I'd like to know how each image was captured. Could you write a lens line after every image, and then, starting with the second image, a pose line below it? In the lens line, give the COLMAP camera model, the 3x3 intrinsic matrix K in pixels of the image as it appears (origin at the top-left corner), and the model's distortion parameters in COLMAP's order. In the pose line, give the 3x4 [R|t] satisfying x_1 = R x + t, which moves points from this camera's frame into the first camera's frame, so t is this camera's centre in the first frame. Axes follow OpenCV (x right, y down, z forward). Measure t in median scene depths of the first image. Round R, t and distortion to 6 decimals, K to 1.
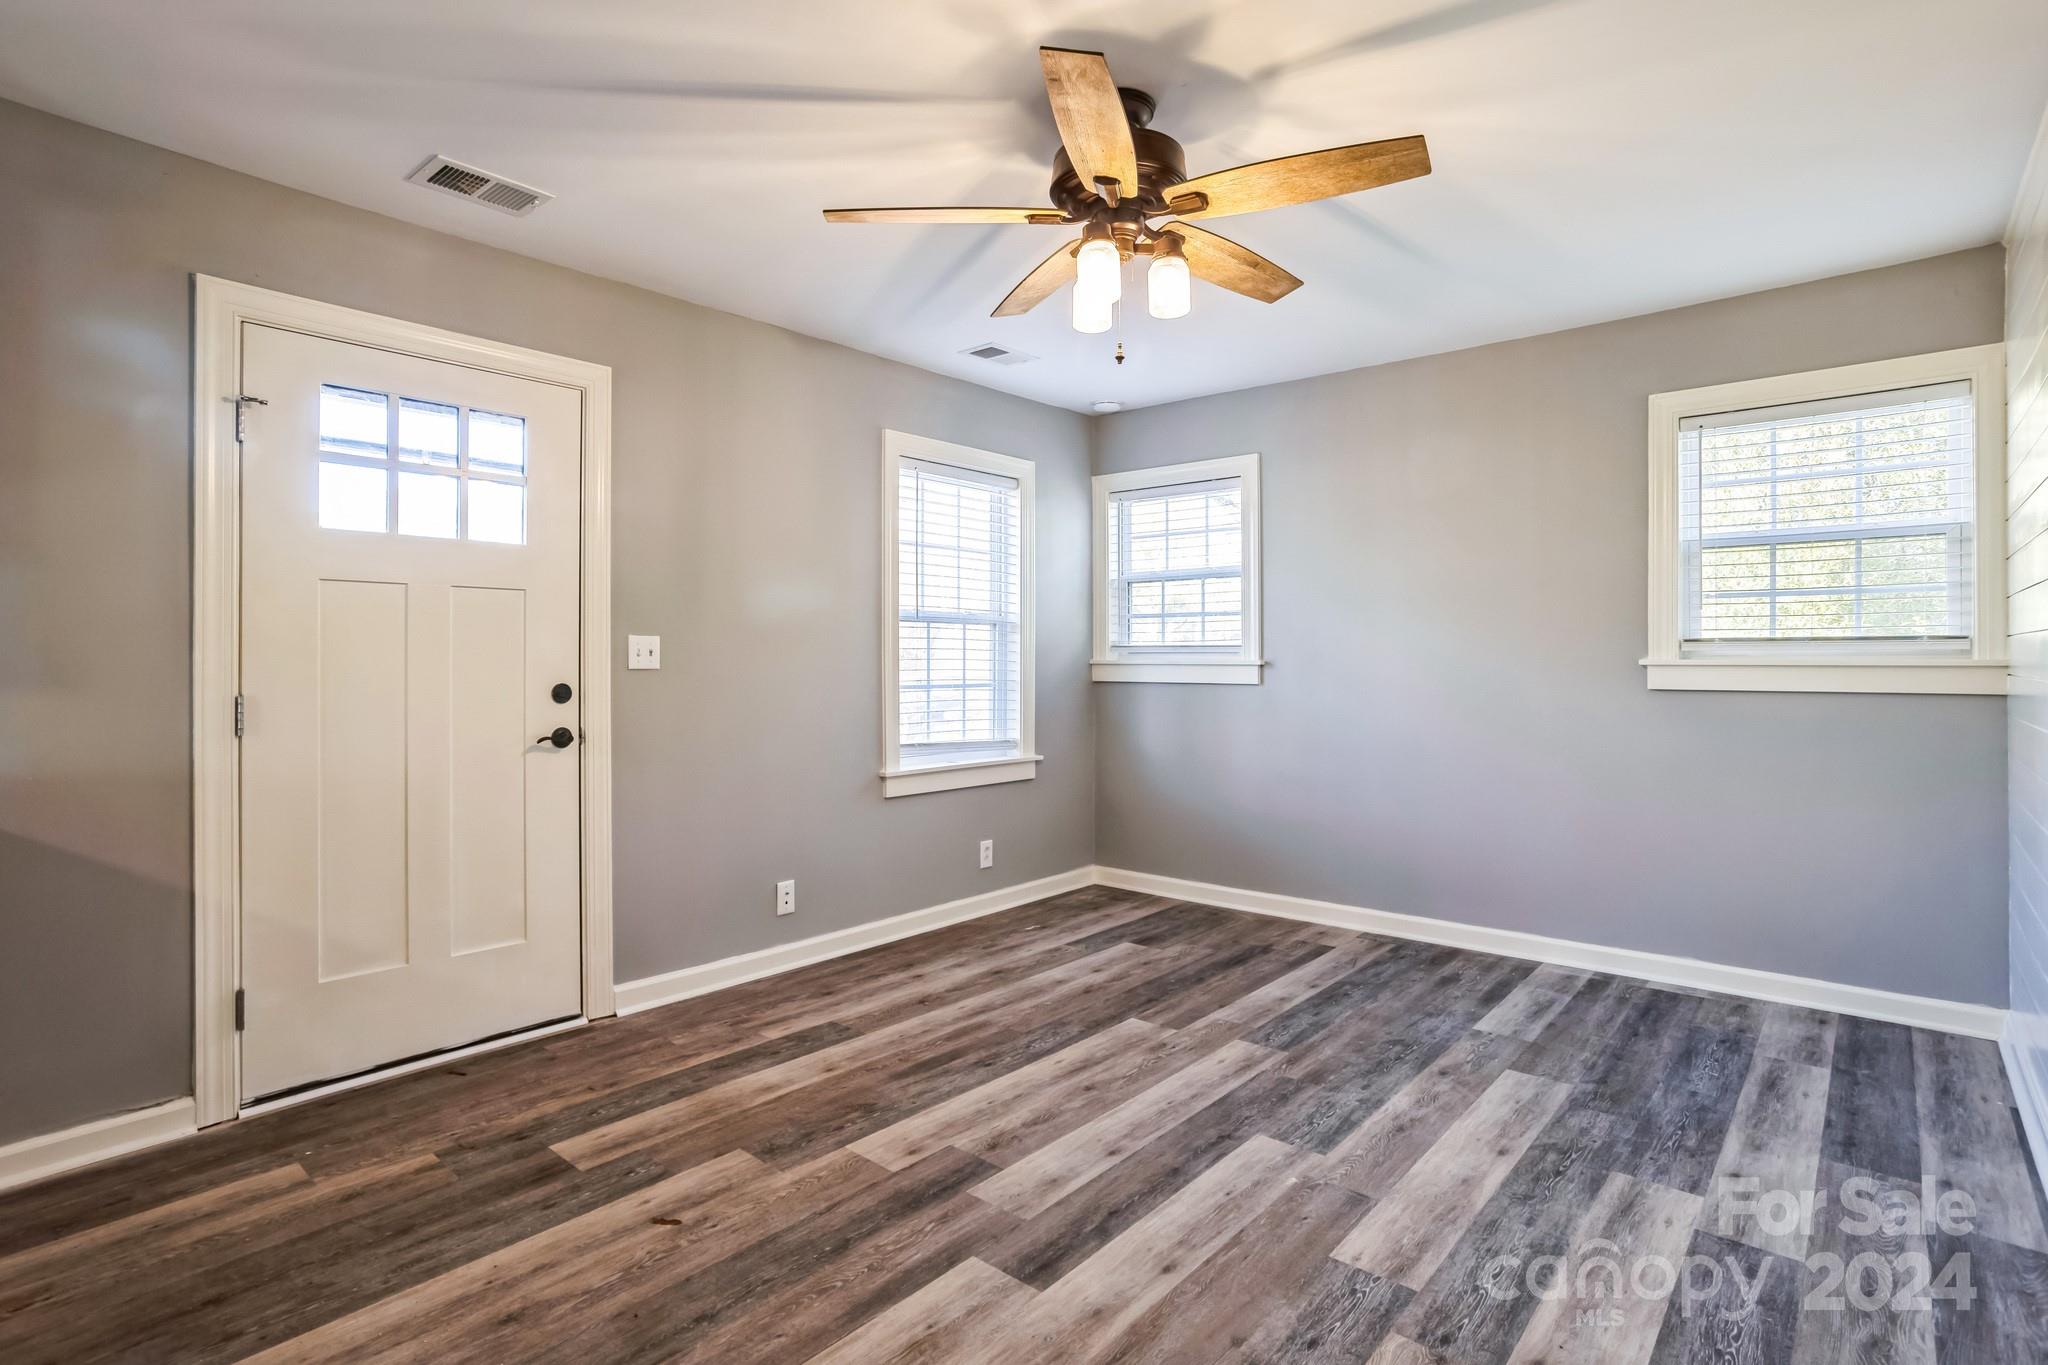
lens RADIAL K [[1027.4, 0, 1020.2], [0, 1027.4, 669.6], [0, 0, 1]] dist [-0.043954, 0.023655]
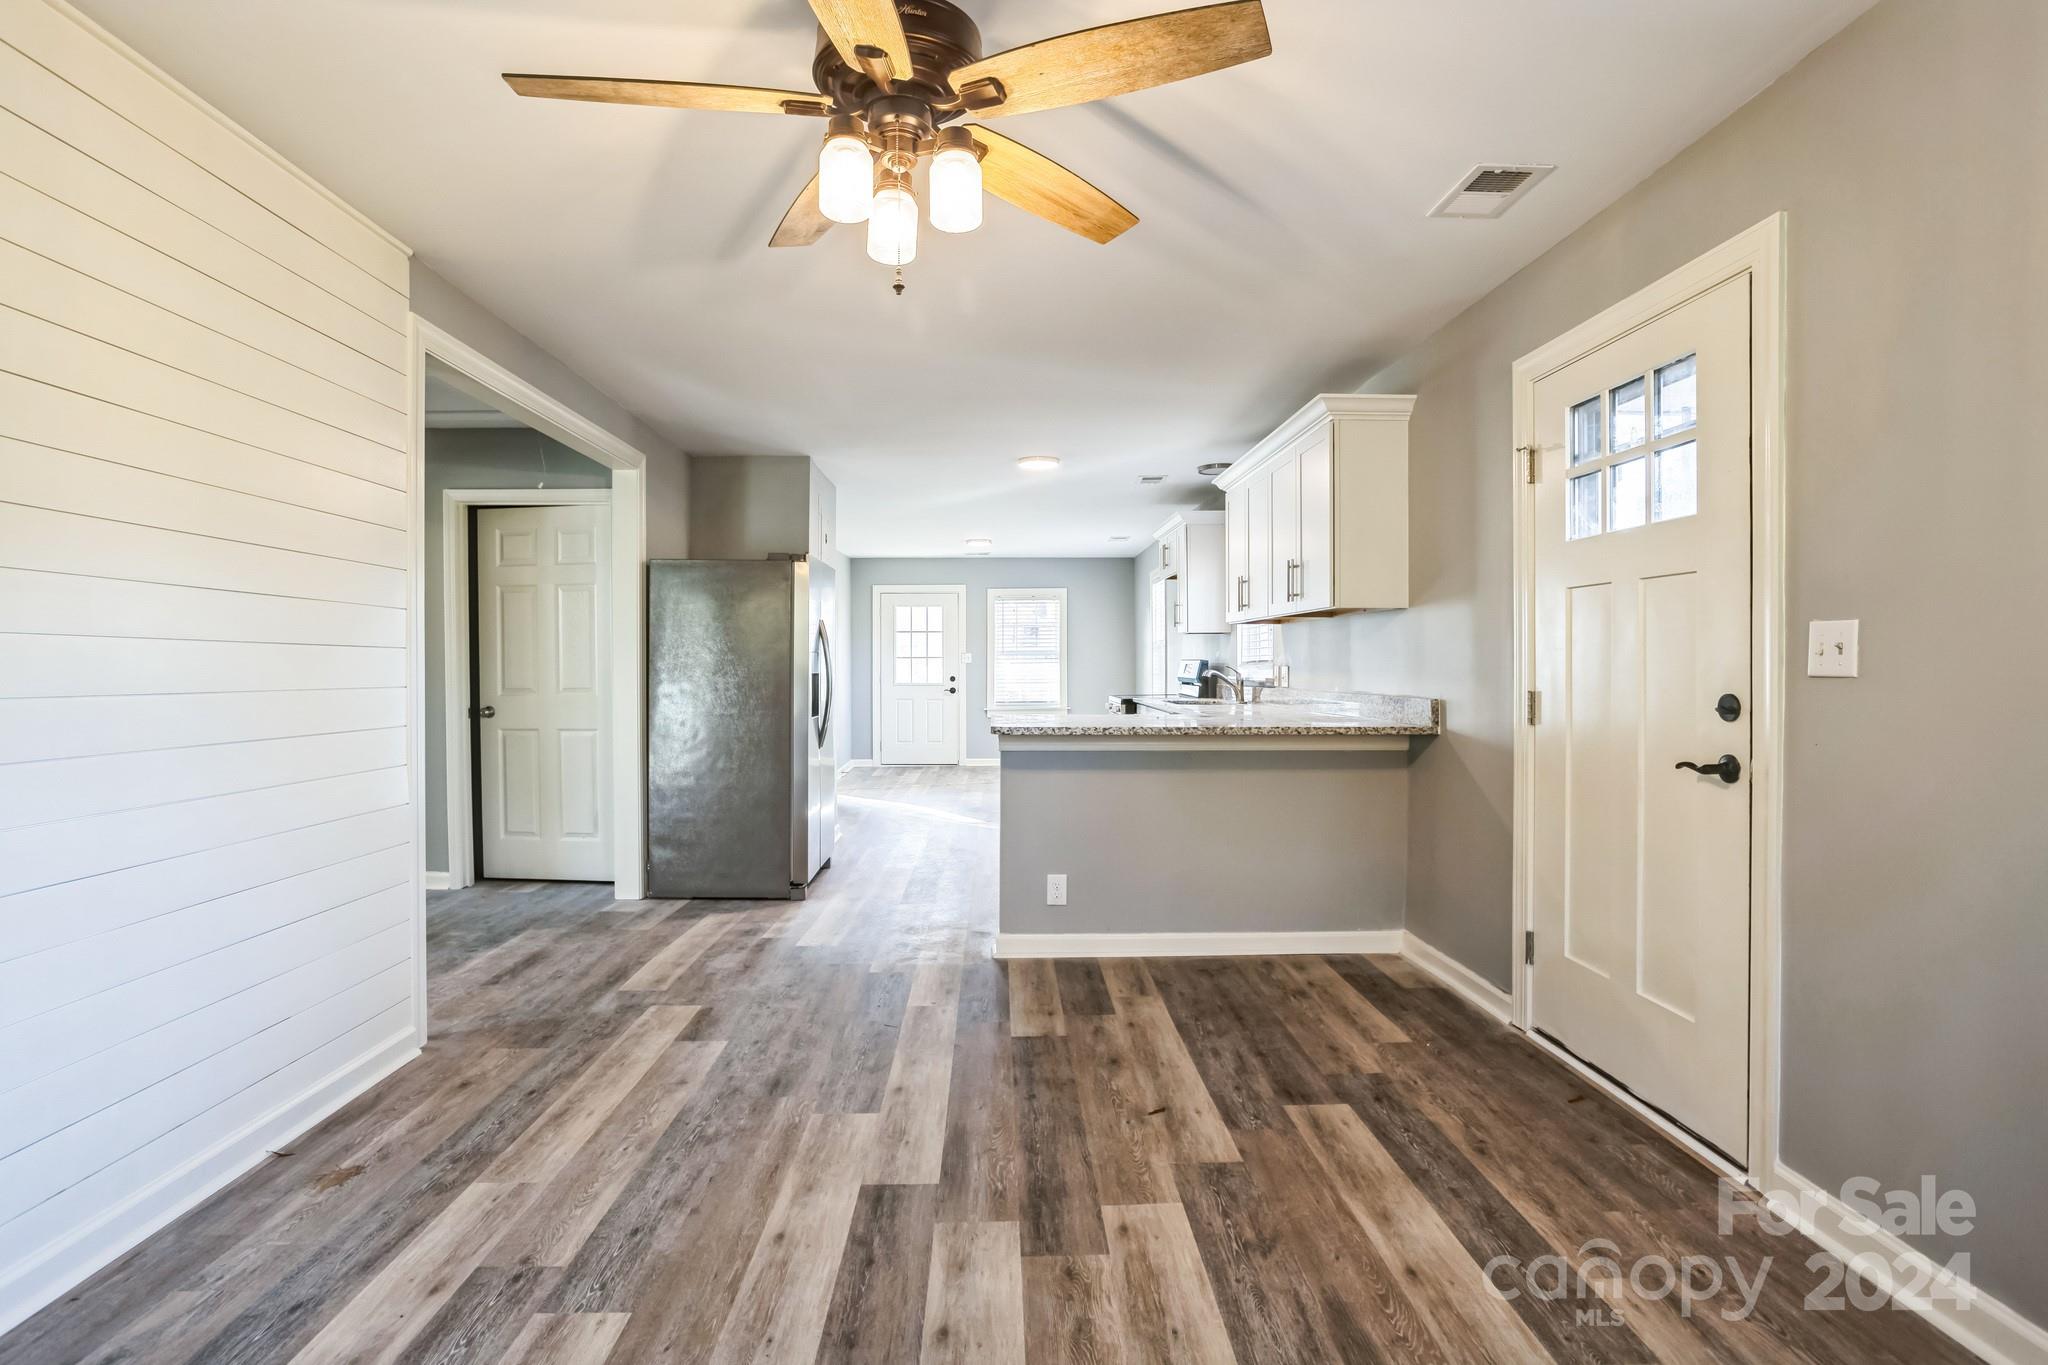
lens RADIAL K [[1027.4, 0, 1013.2], [0, 1027.4, 665.3], [0, 0, 1]] dist [-0.043954, 0.023655]
pose [[-0.749612, 0.005327, -0.661856, 0.552695], [-0.000123, 0.999966, 0.008188, -0.016865], [0.661878, 0.006219, -0.749586, 1.628379]]
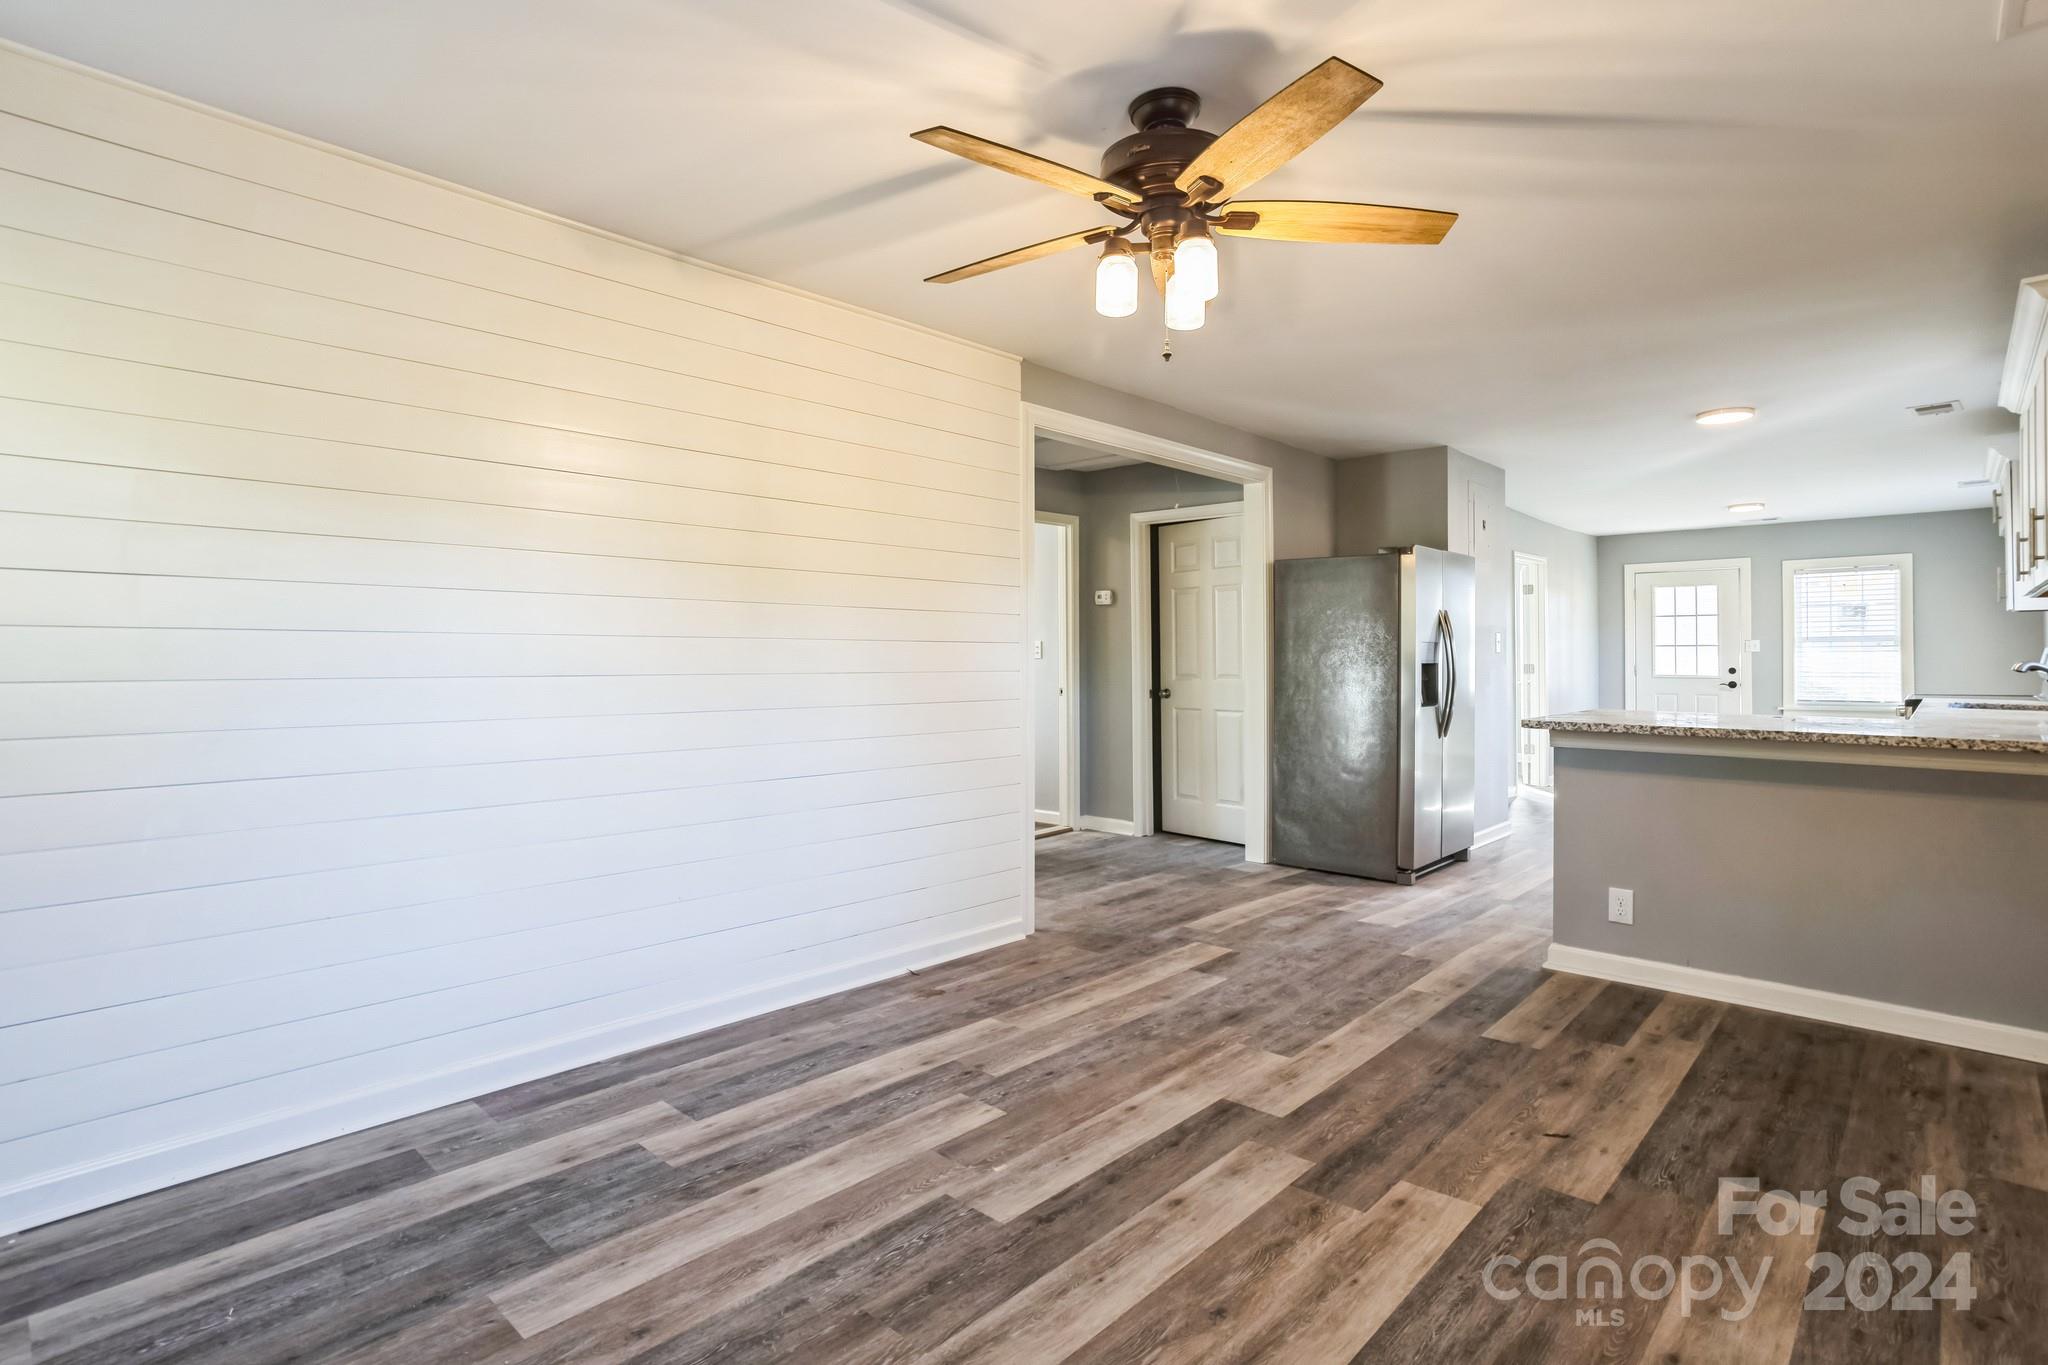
lens RADIAL K [[1027.4, 0, 993.6], [0, 1027.4, 634.4], [0, 0, 1]] dist [-0.043954, 0.023655]
pose [[-0.997980, 0.006145, 0.063238, 0.199520], [0.005326, 0.999900, -0.013125, -0.020103], [-0.063312, -0.012761, -0.997912, 1.974300]]
